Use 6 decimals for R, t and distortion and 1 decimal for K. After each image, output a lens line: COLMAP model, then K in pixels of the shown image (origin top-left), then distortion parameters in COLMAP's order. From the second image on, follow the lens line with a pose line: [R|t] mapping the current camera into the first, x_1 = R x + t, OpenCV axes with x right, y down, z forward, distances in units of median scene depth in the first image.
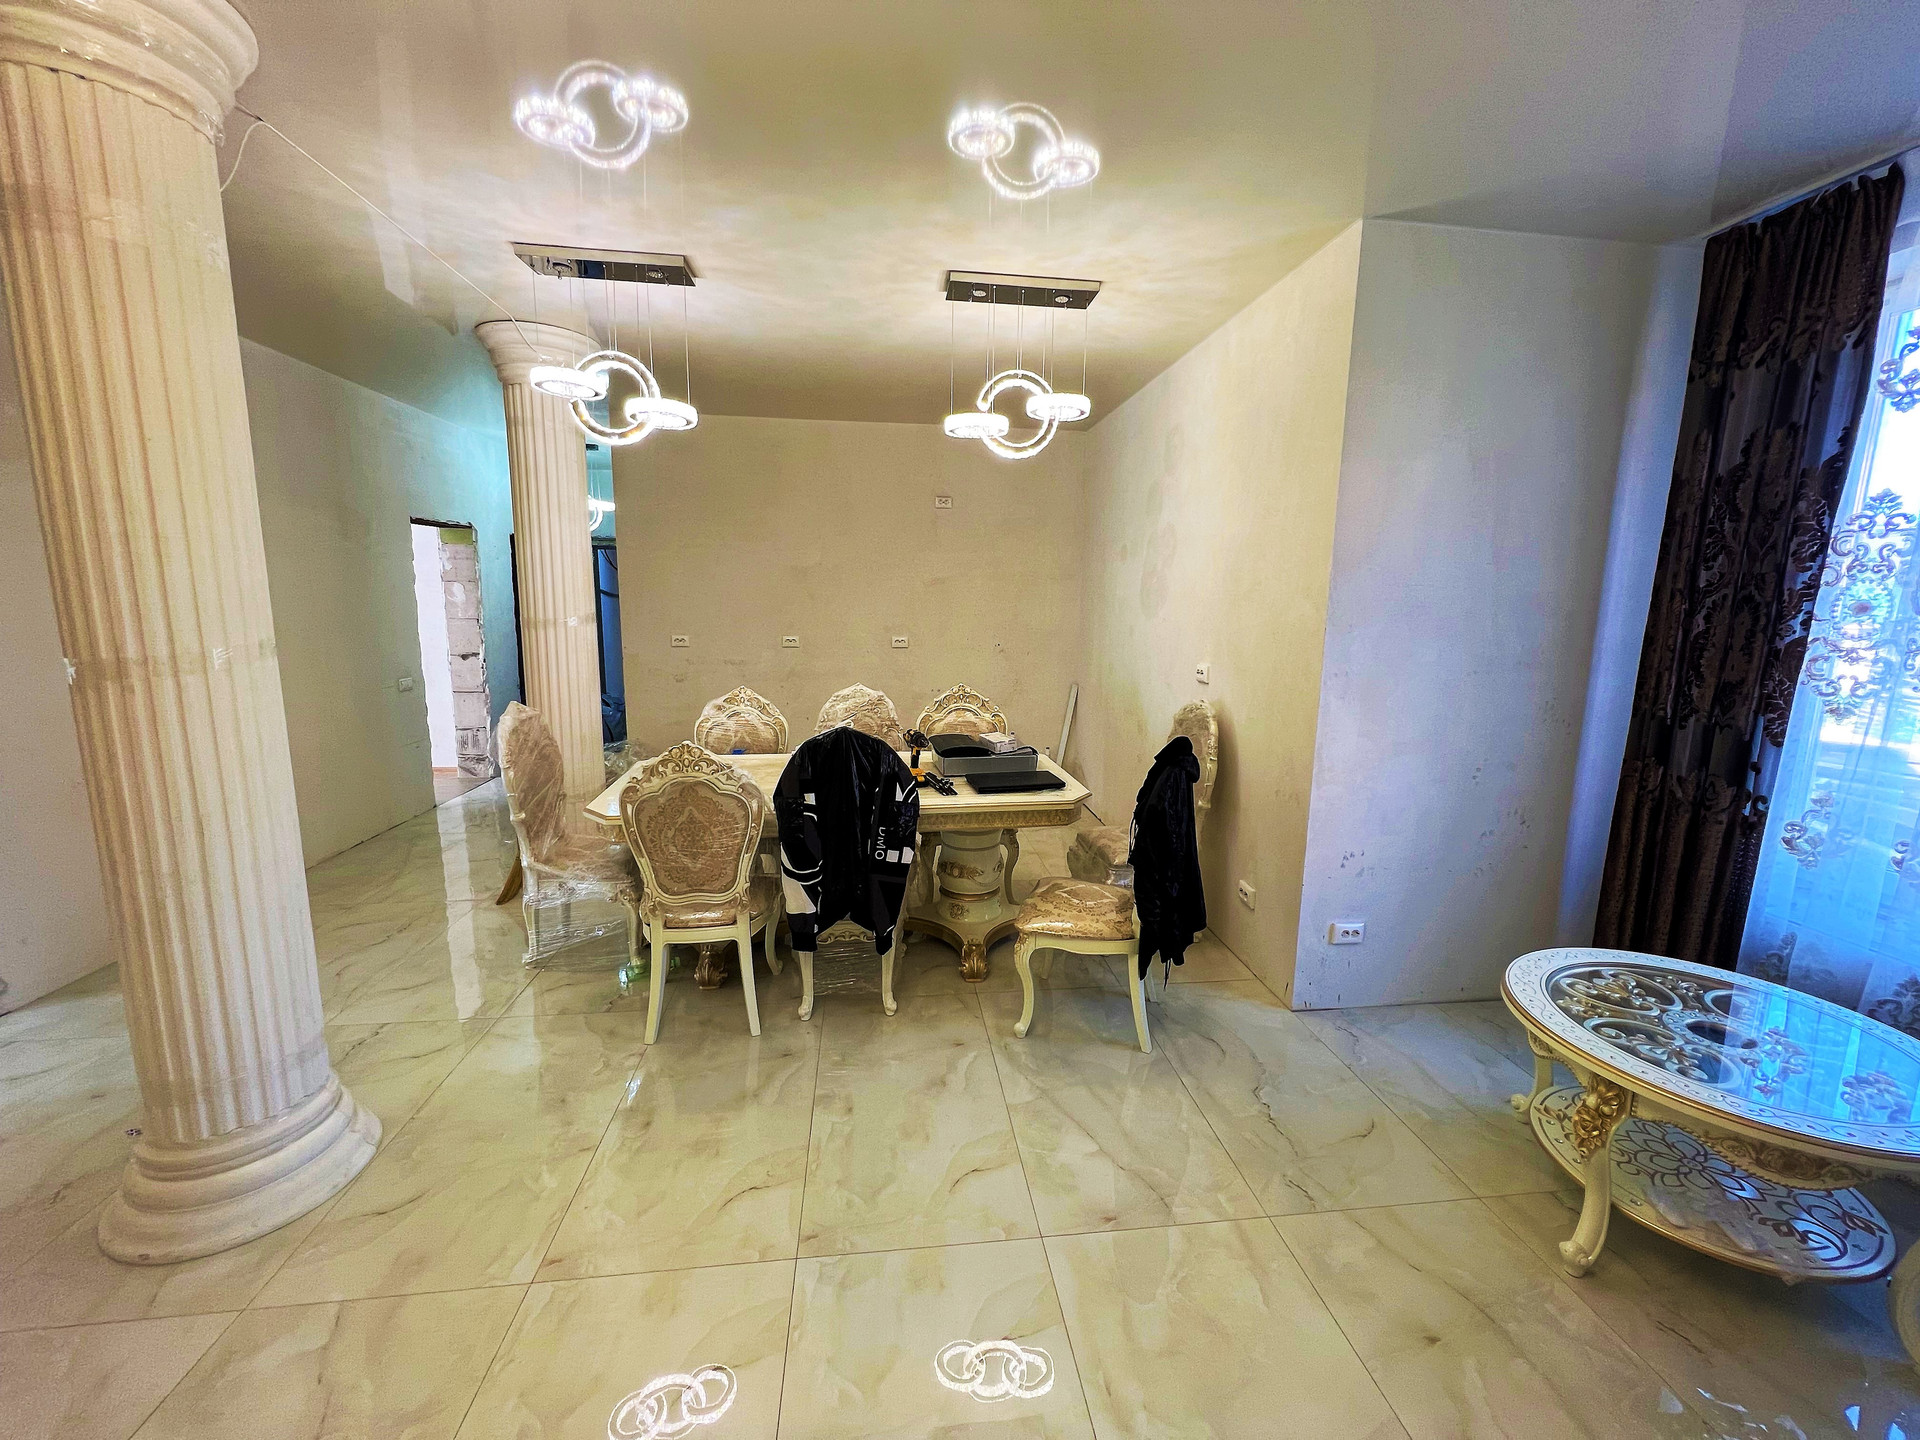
lens RADIAL K [[770.3, 0, 960.6], [0, 770.3, 716.6], [0, 0, 1]] dist [-0.001070, 0.000465]
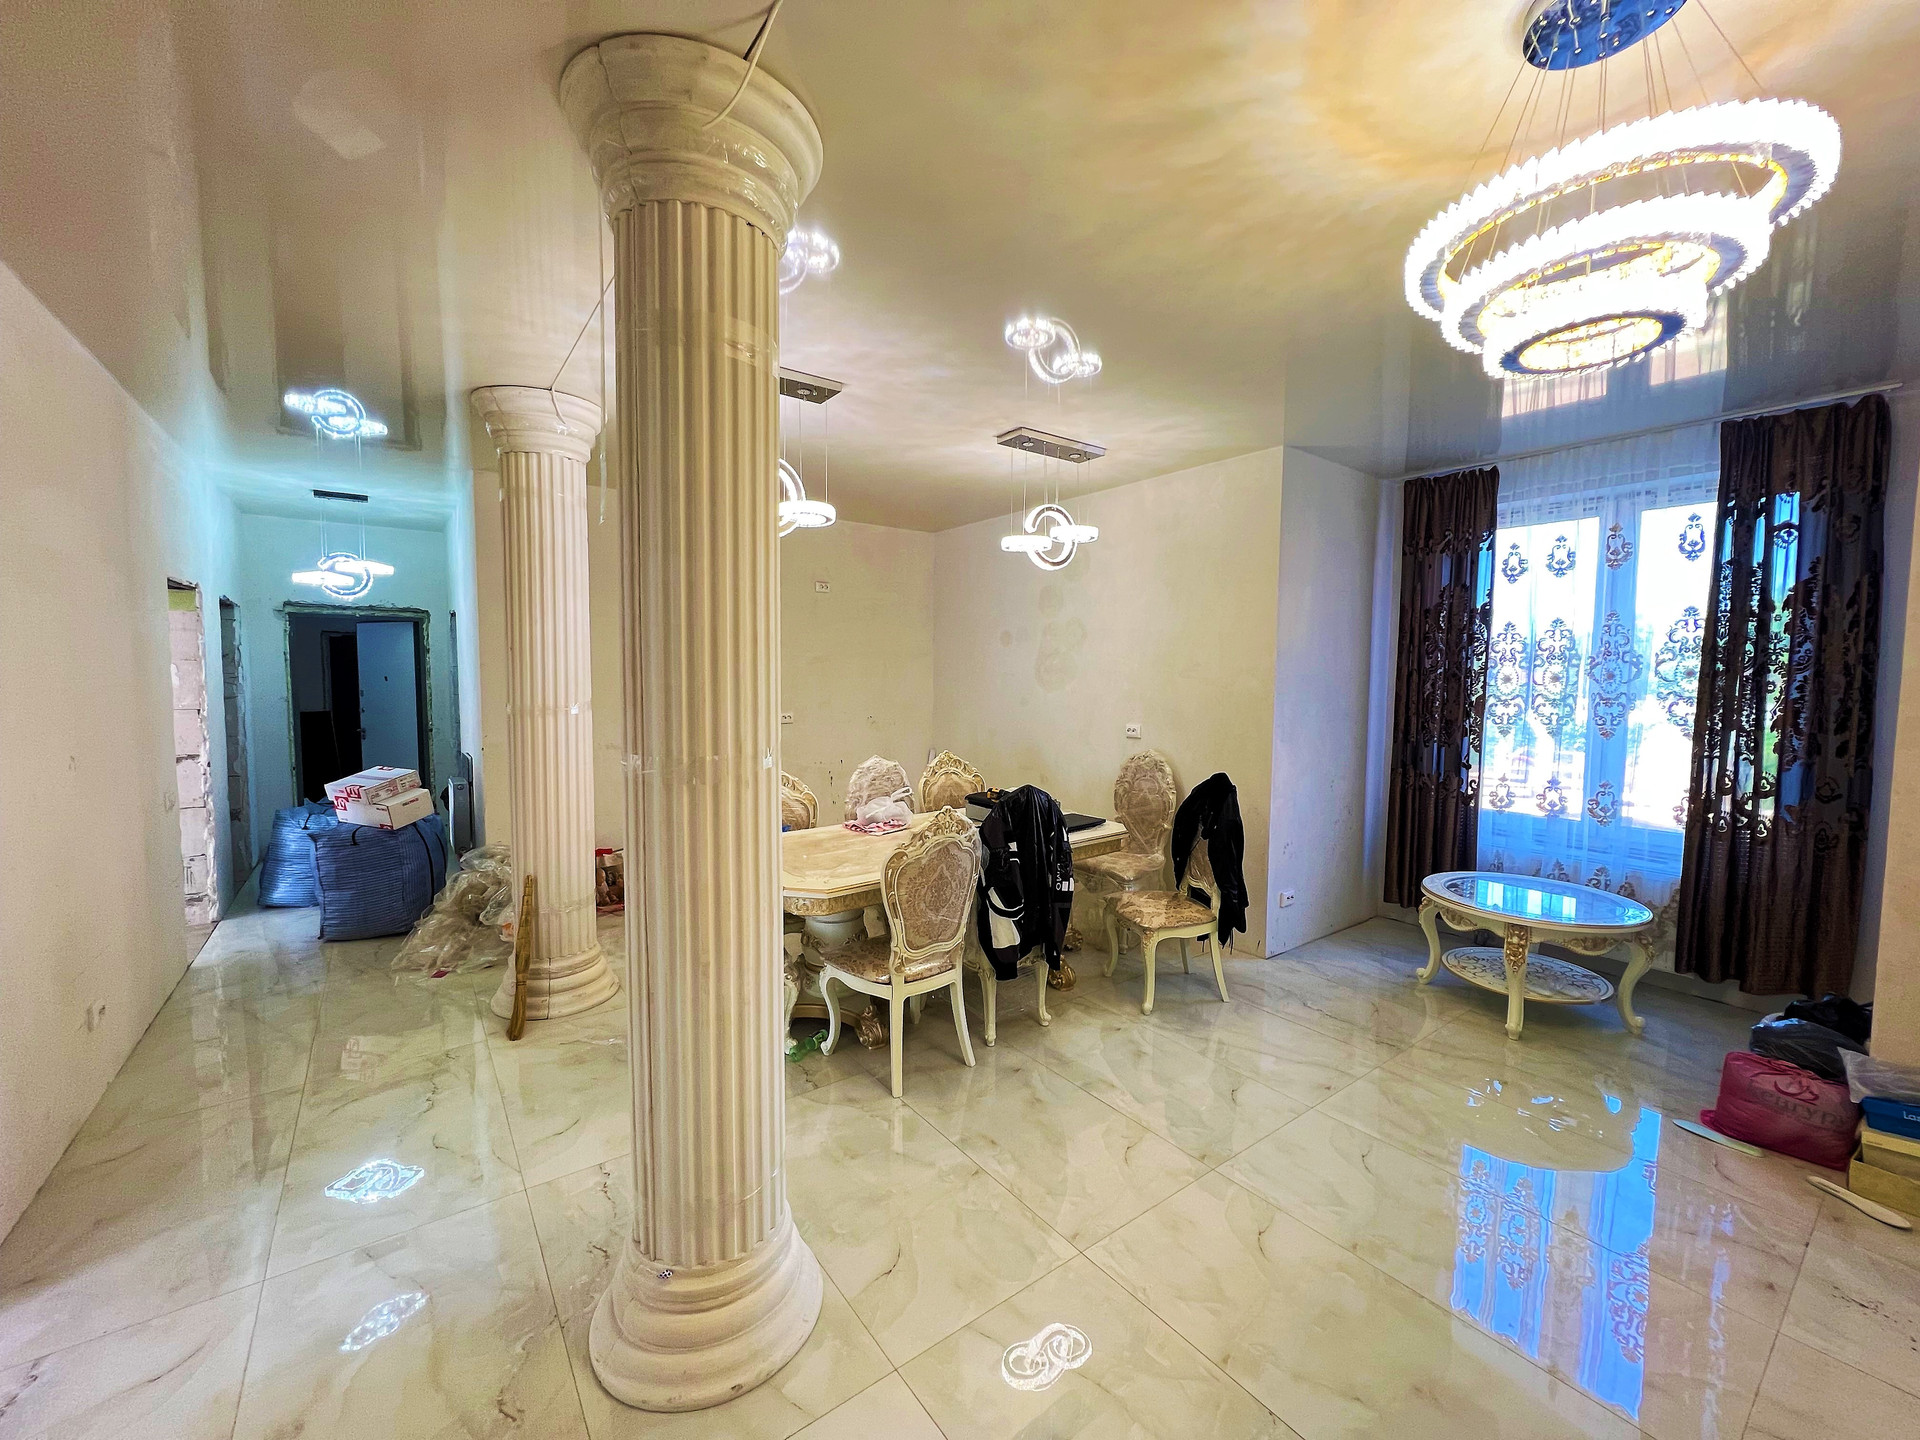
lens RADIAL K [[770.3, 0, 966.1], [0, 770.3, 712.9], [0, 0, 1]] dist [-0.001070, 0.000465]
pose [[0.869027, -0.034451, 0.493563, -0.828675], [0.082094, 0.993785, -0.075178, -0.015571], [-0.487906, 0.105850, 0.866455, -0.025391]]
